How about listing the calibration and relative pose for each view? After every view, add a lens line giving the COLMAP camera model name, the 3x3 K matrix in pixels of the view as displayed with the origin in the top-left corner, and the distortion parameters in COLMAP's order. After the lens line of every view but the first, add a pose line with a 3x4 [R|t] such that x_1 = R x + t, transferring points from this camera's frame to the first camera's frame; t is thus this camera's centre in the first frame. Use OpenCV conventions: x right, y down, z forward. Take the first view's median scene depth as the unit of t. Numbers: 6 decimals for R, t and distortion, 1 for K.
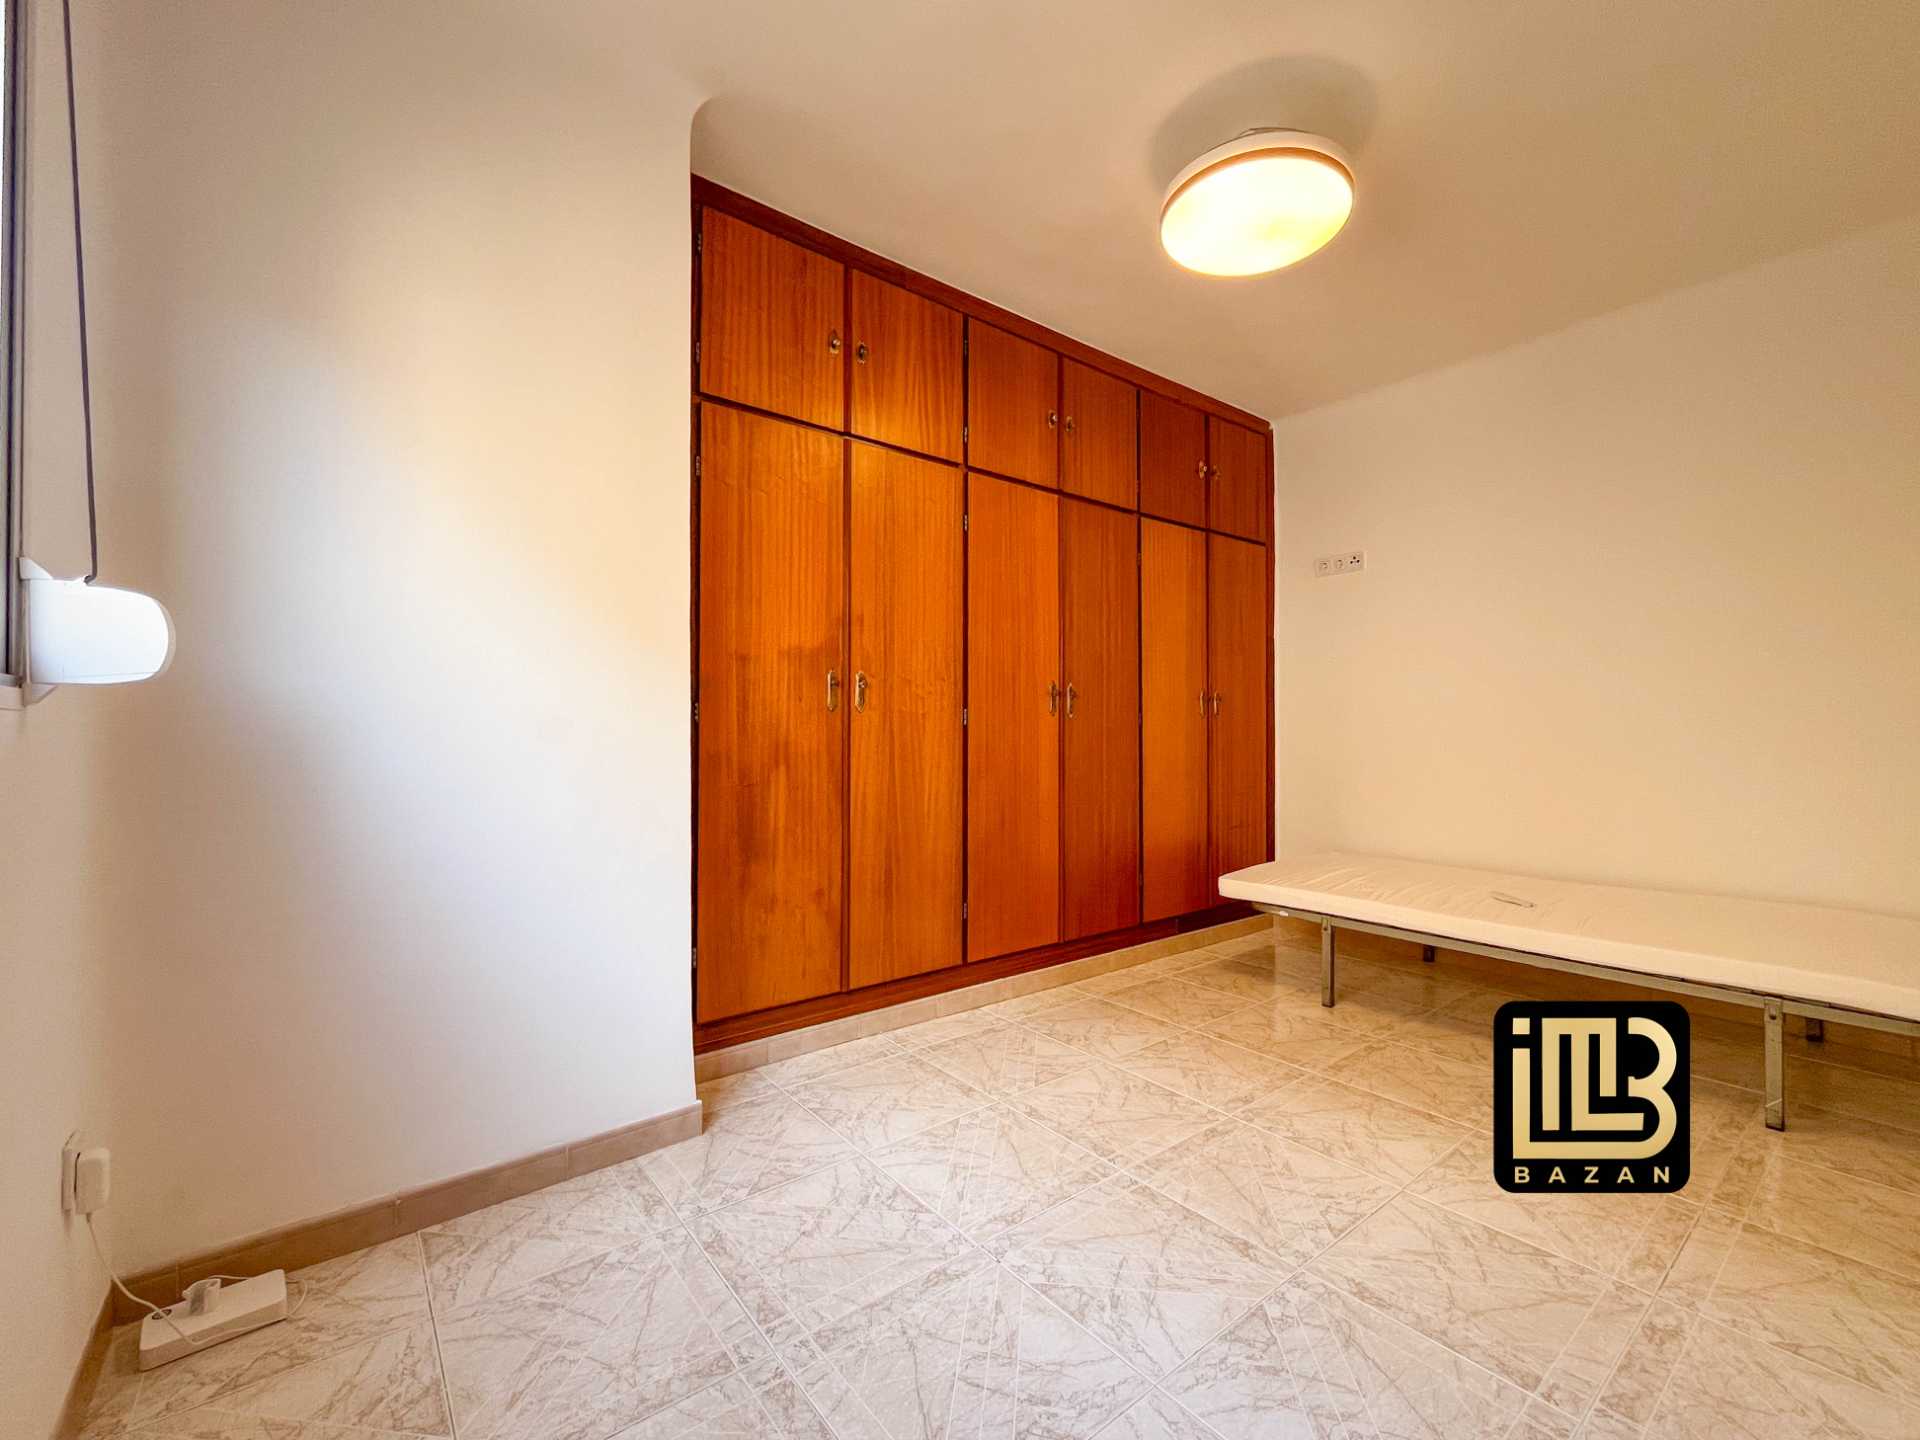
lens RADIAL K [[798.8, 0, 964.3], [0, 798.8, 722.7], [0, 0, 1]] dist [0.000049, -0.001387]
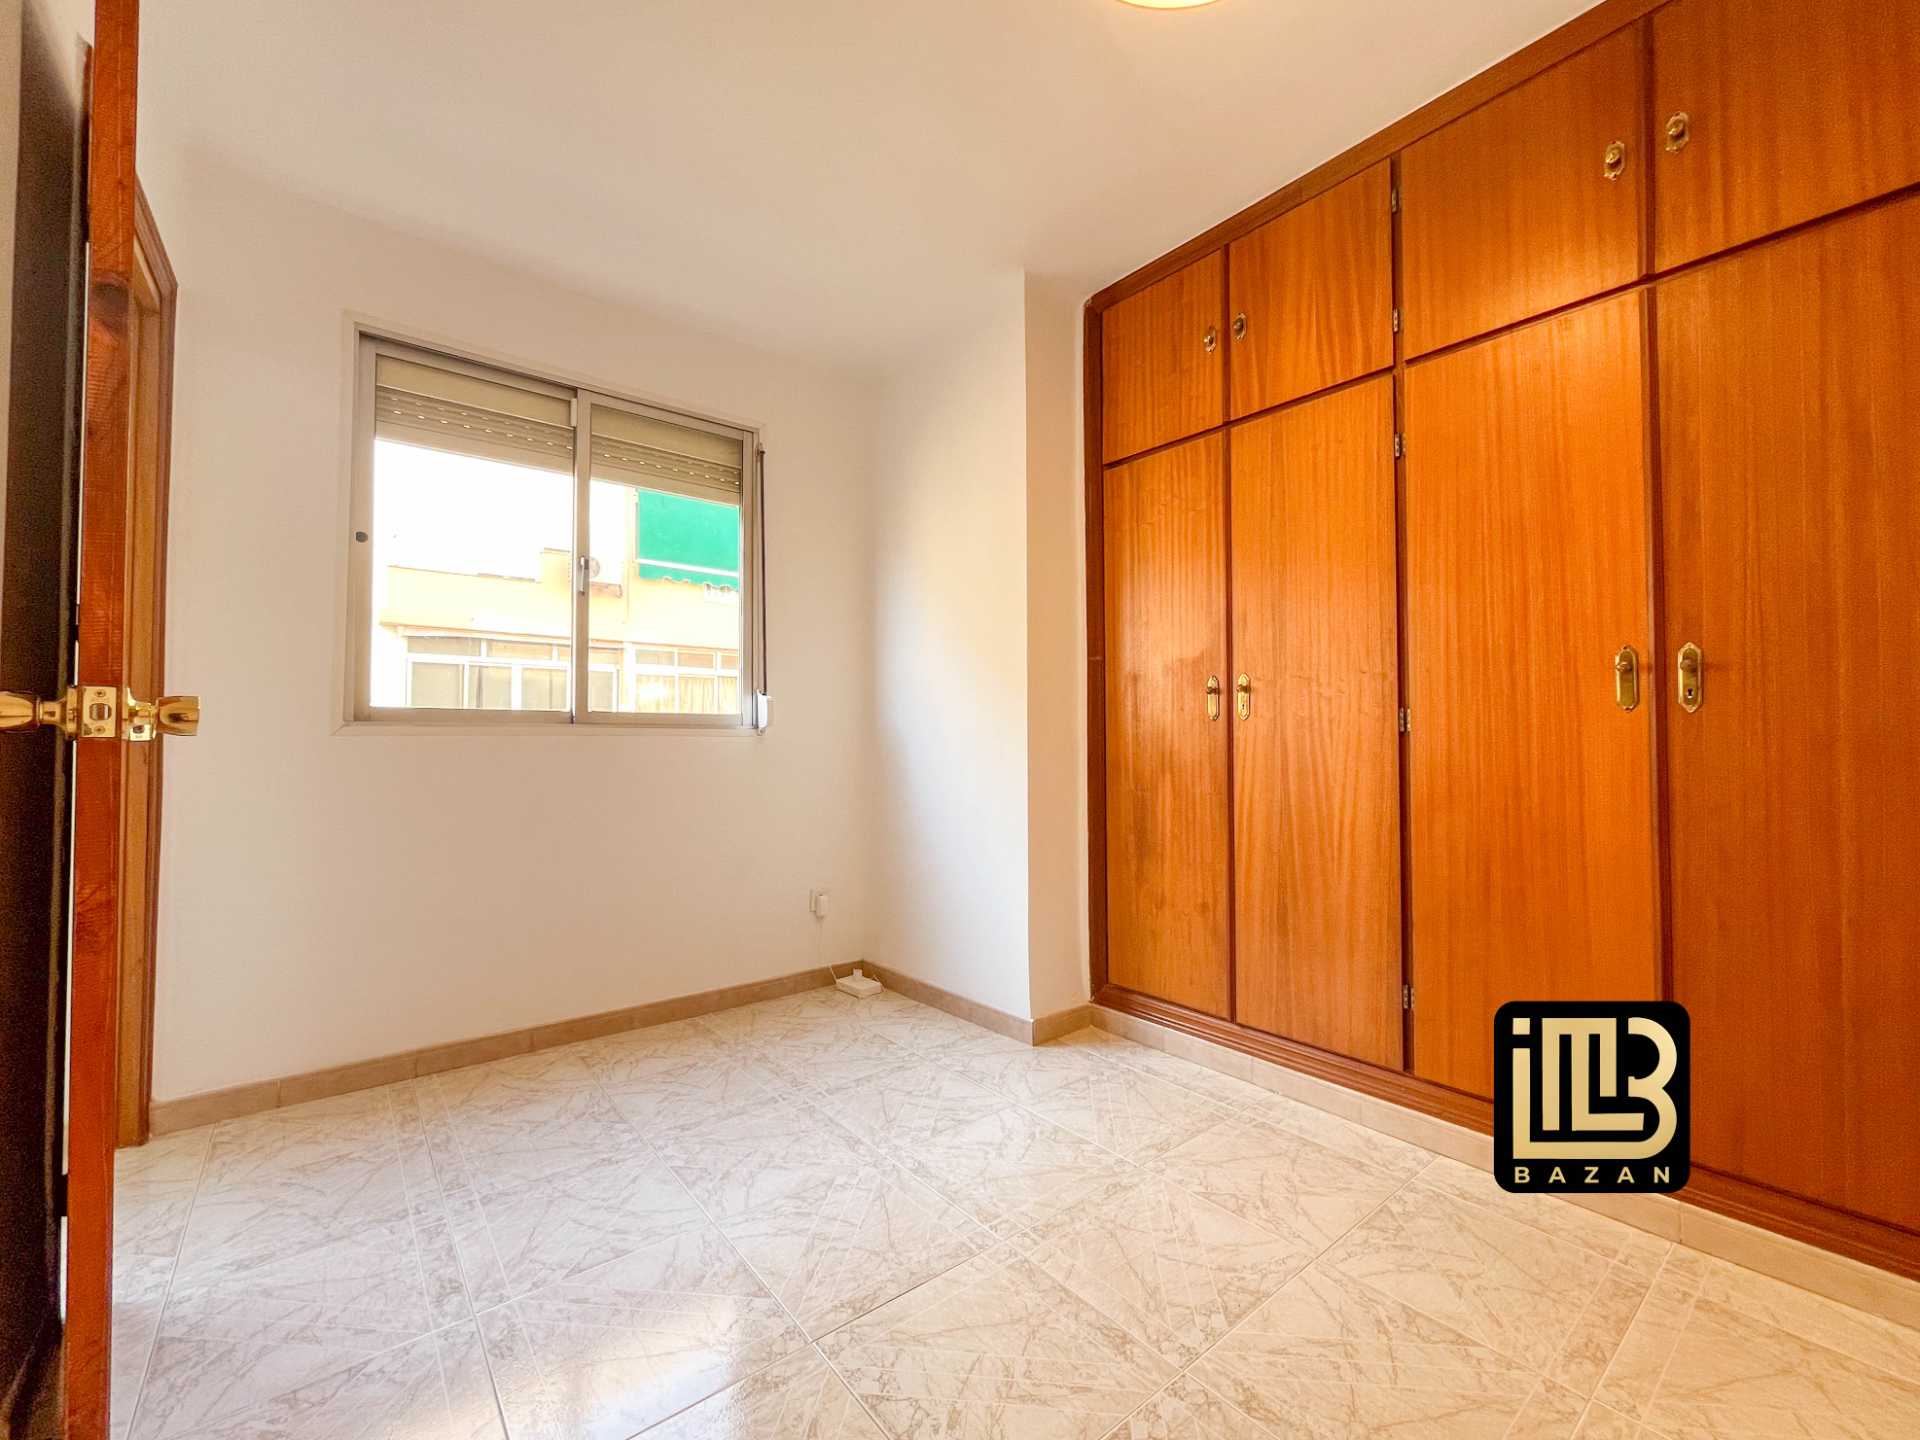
lens RADIAL K [[798.8, 0, 969.7], [0, 798.8, 720.0], [0, 0, 1]] dist [0.000049, -0.001387]
pose [[0.019248, -0.026769, -0.999456, 0.817332], [0.013454, 0.999558, -0.026512, 0.007074], [0.999724, -0.012937, 0.019600, 0.711154]]
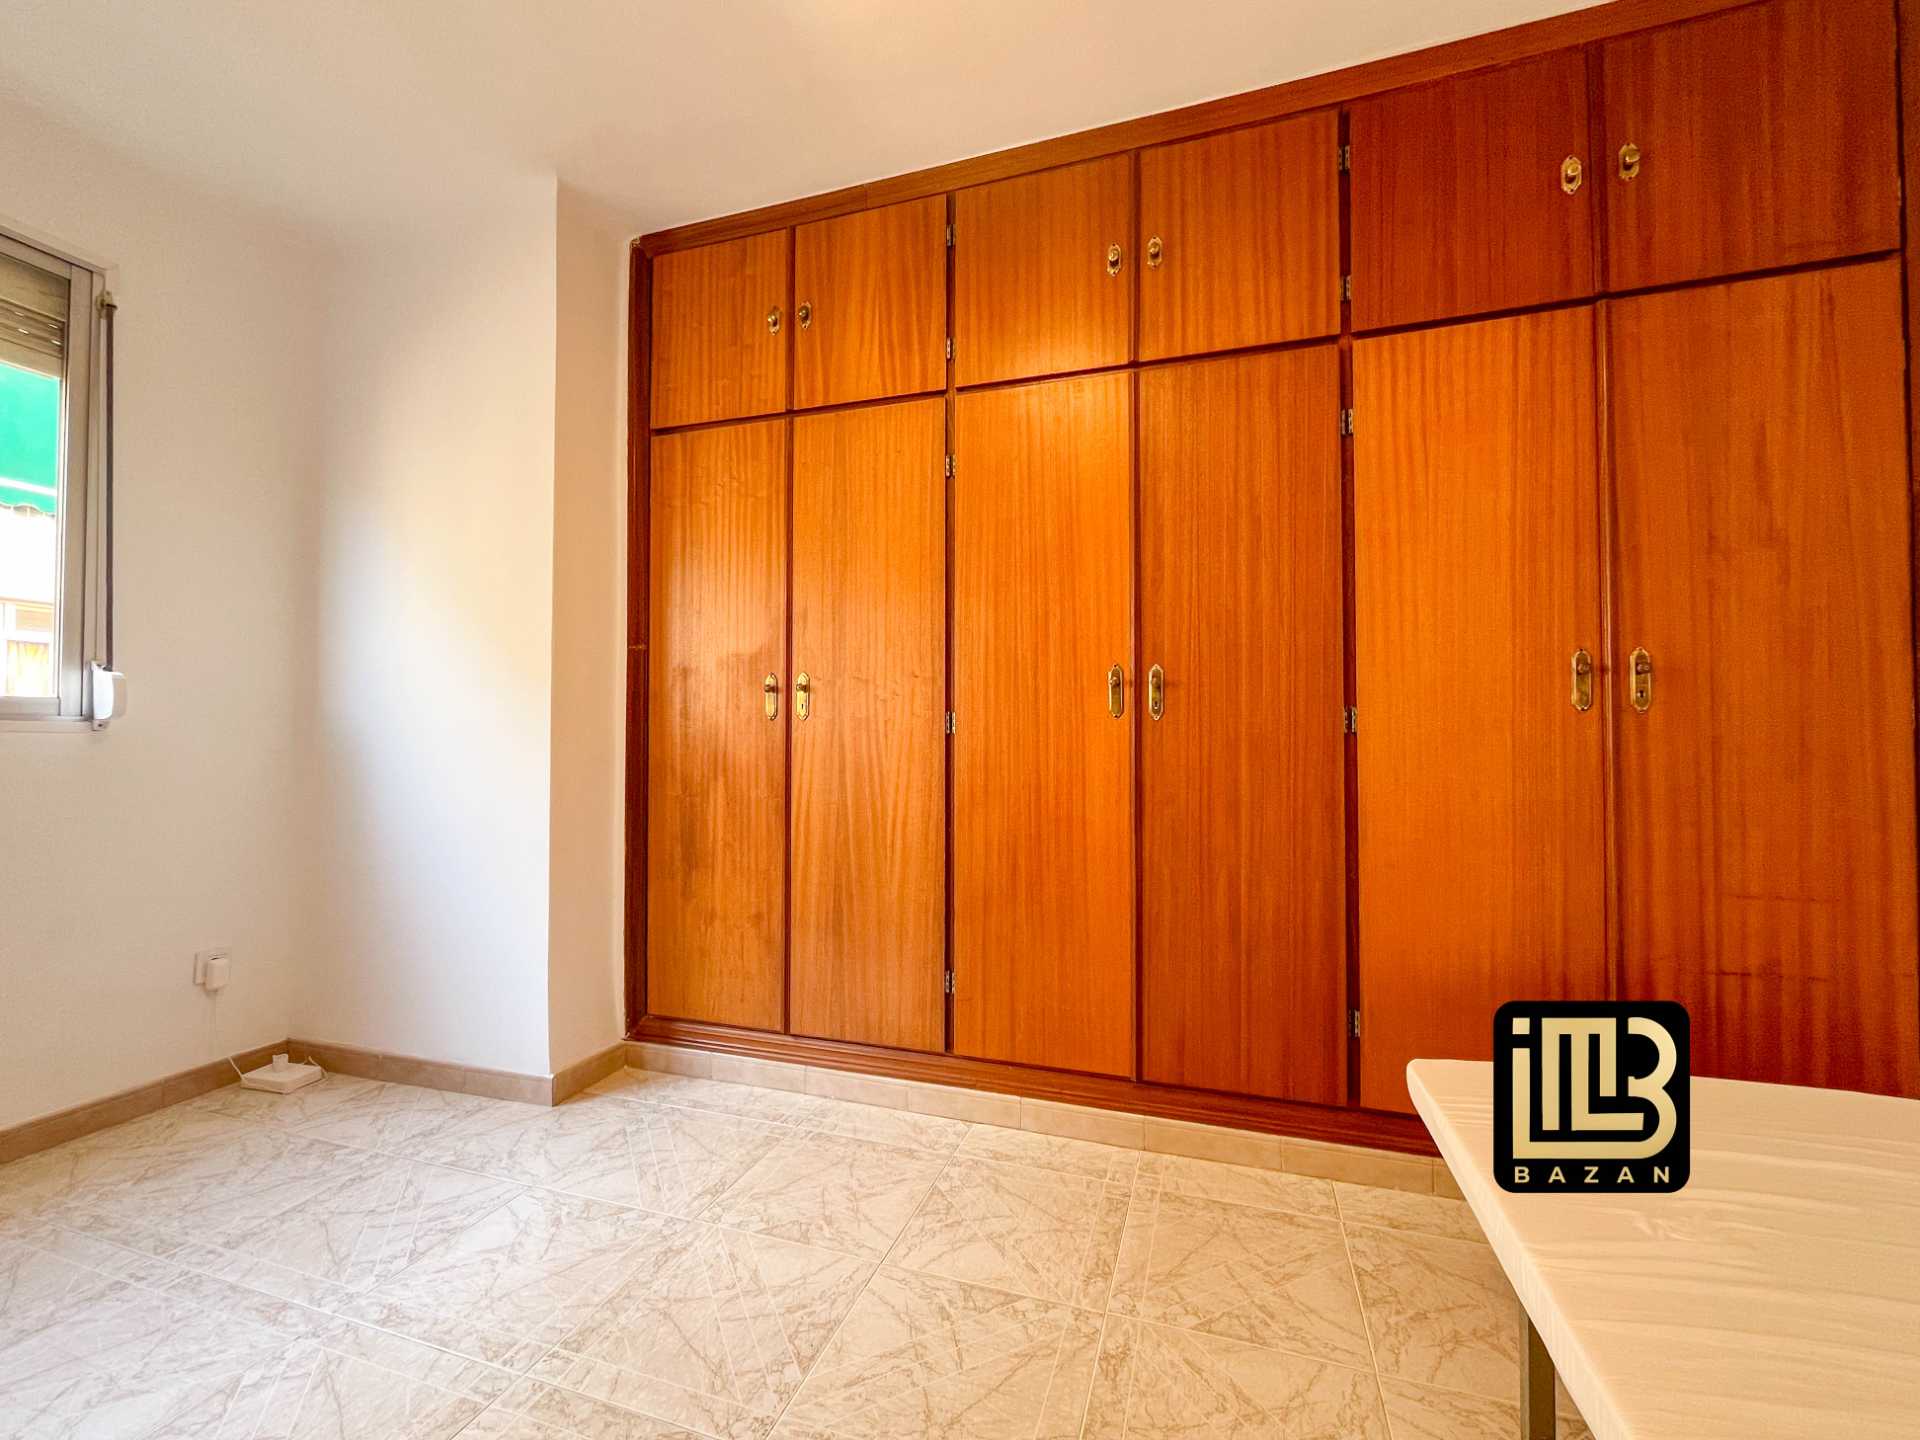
lens RADIAL K [[798.8, 0, 952.8], [0, 798.8, 724.7], [0, 0, 1]] dist [0.000049, -0.001387]
pose [[0.550533, -0.018594, -0.834606, 0.738721], [0.008243, 0.999824, -0.016838, 0.008251], [0.834773, 0.002390, 0.550589, 0.692456]]
